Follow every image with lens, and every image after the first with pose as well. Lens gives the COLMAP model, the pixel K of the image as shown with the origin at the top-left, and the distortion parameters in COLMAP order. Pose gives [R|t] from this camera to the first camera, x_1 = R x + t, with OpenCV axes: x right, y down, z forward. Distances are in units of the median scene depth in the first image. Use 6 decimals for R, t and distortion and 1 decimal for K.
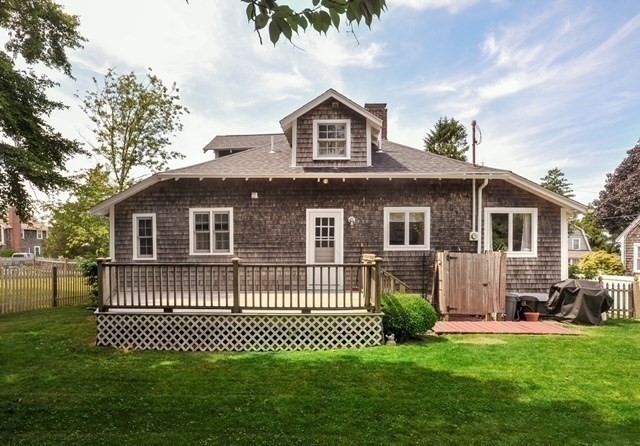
lens RADIAL K [[347.7, 0, 318.5], [0, 347.7, 261.6], [0, 0, 1]] dist [-0.052083, 0.025453]
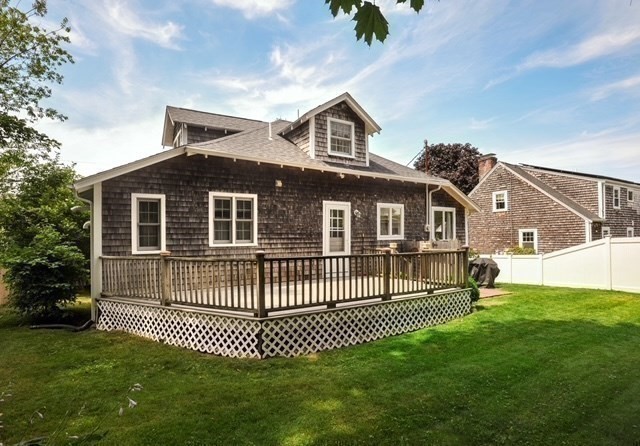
lens RADIAL K [[349.2, 0, 308.1], [0, 349.2, 232.3], [0, 0, 1]] dist [-0.004874, 0.001200]
pose [[0.844402, 0.006452, 0.535671, -0.628504], [0.022800, 0.998589, -0.047967, -0.007320], [-0.535225, 0.052717, 0.843063, 0.144235]]
